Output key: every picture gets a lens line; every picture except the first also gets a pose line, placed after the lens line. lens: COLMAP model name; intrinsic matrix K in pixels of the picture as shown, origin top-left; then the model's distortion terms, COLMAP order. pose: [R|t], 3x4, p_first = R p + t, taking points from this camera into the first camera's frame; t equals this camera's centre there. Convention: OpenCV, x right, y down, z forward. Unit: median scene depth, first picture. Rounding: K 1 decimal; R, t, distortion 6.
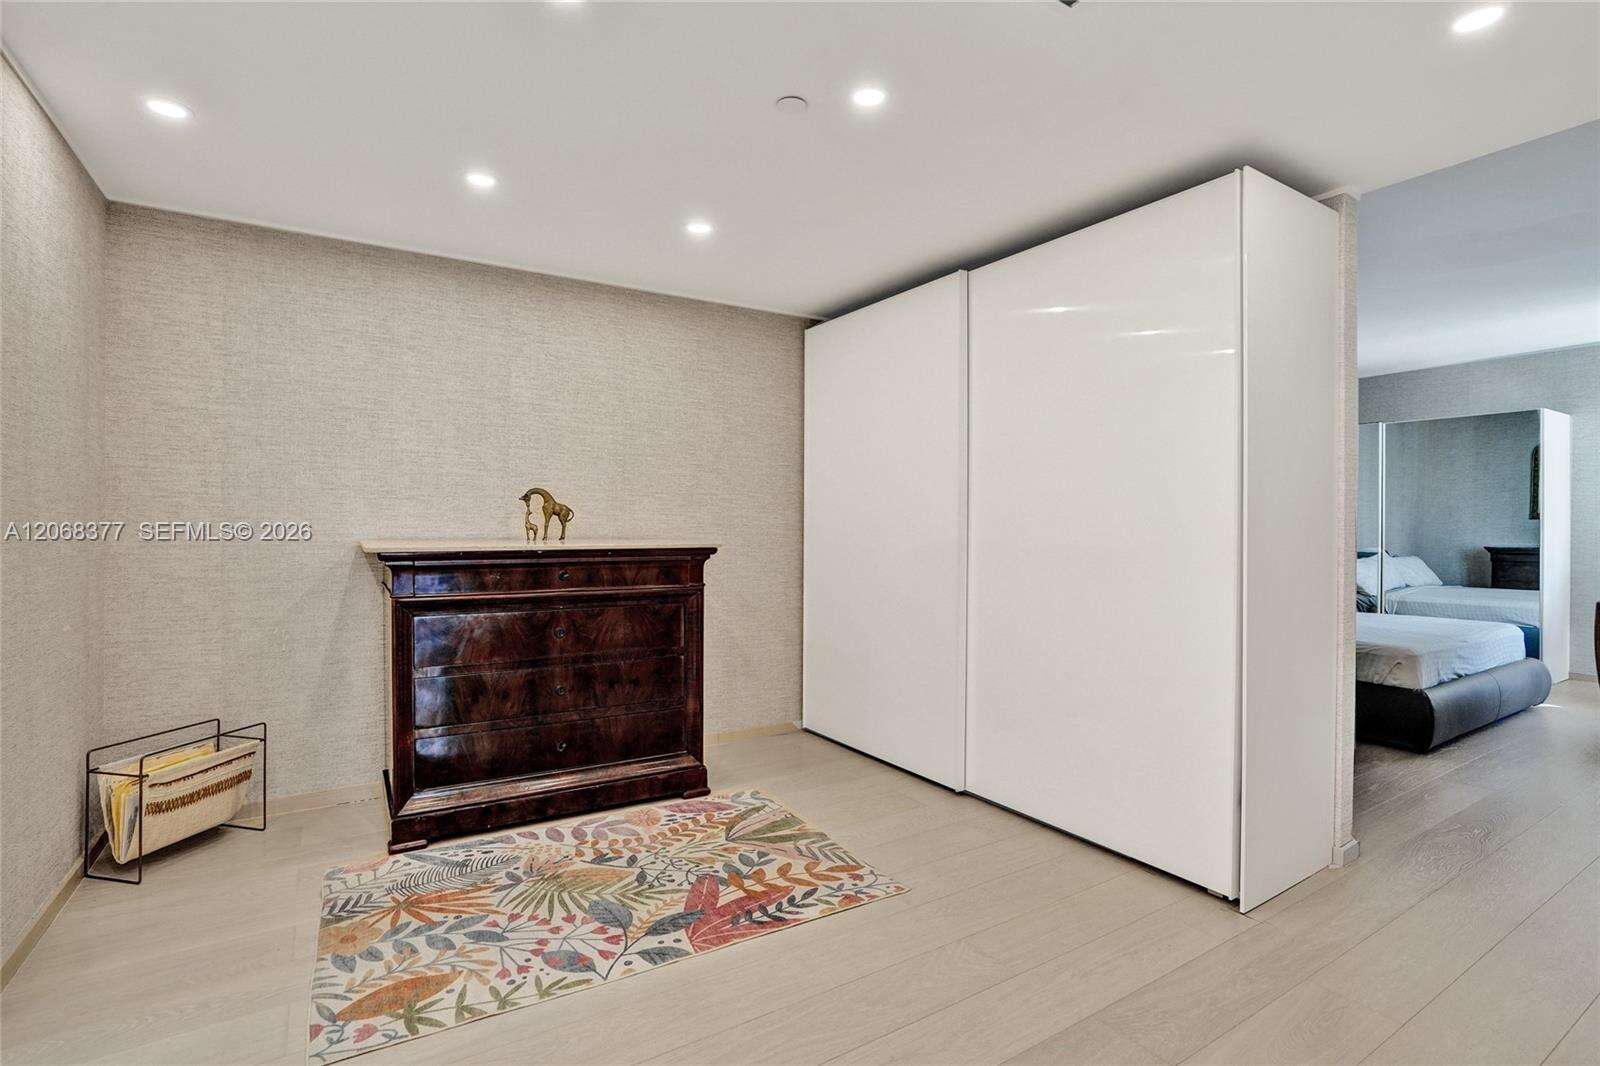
lens RADIAL K [[761.5, 0, 802.3], [0, 761.5, 531.4], [0, 0, 1]] dist [-0.039320, 0.003795]
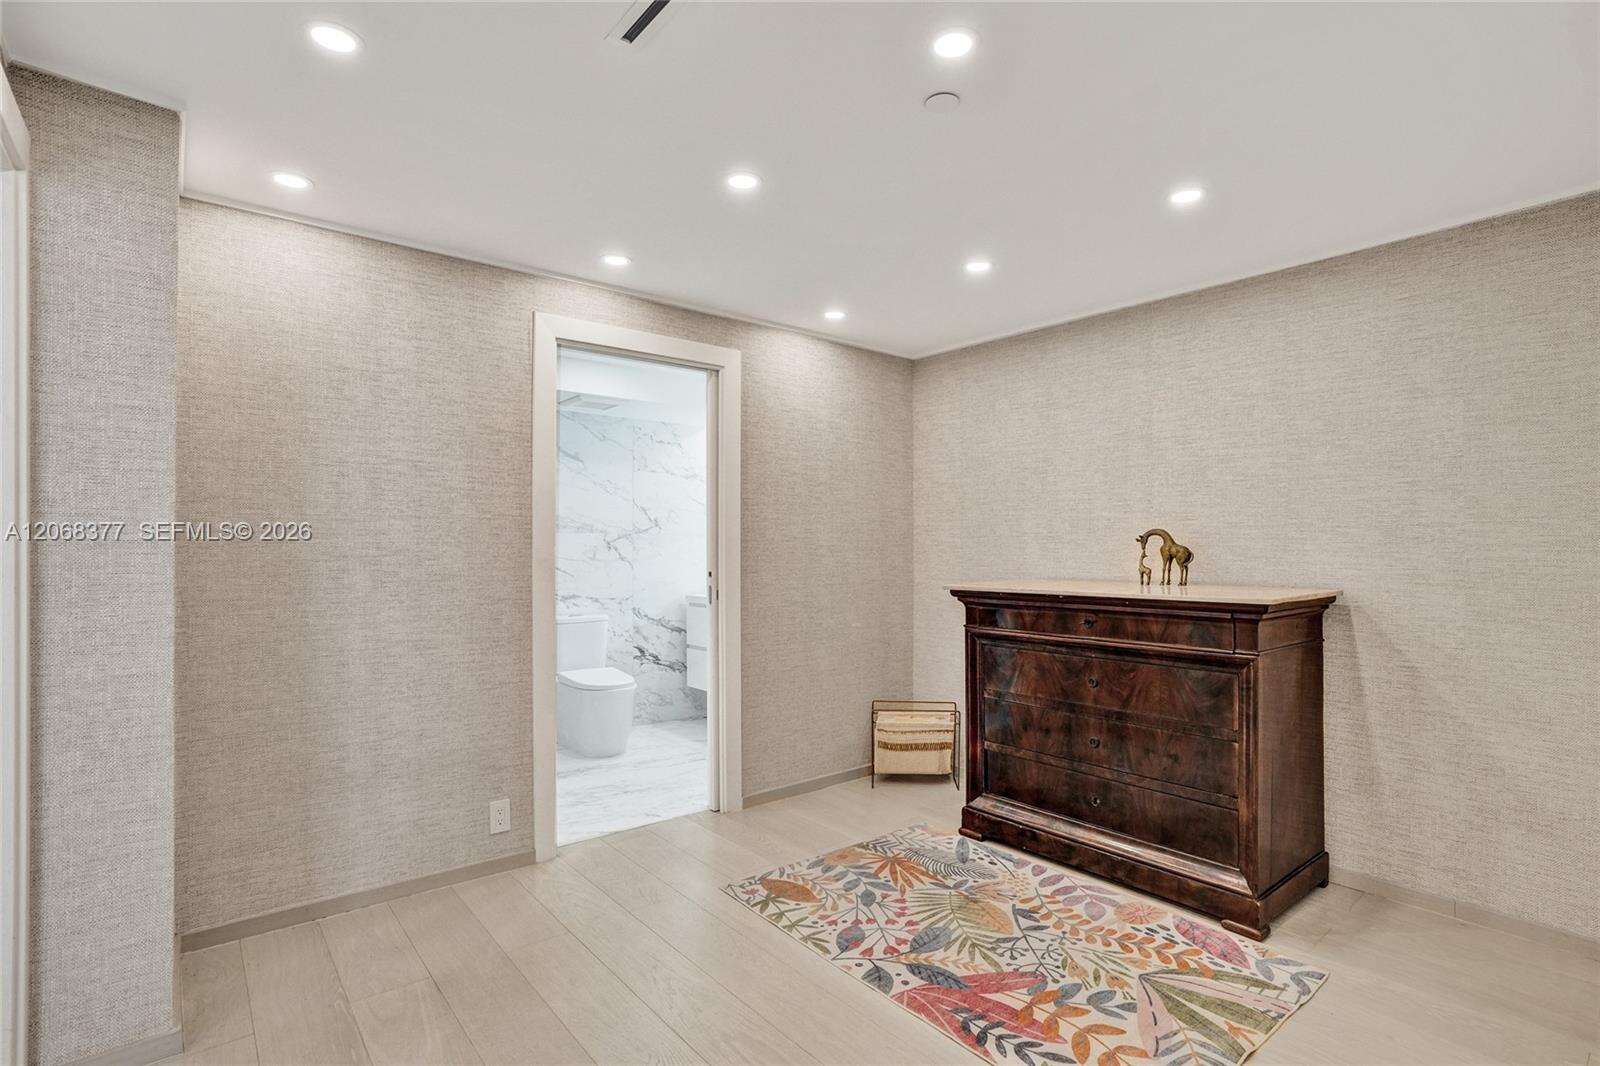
lens RADIAL K [[761.5, 0, 800.6], [0, 761.5, 538.6], [0, 0, 1]] dist [-0.039320, 0.003795]
pose [[0.128412, -0.017369, -0.991569, 0.648902], [-0.006290, 0.999812, -0.018328, -0.031548], [0.991701, 0.008590, 0.128279, 0.557661]]
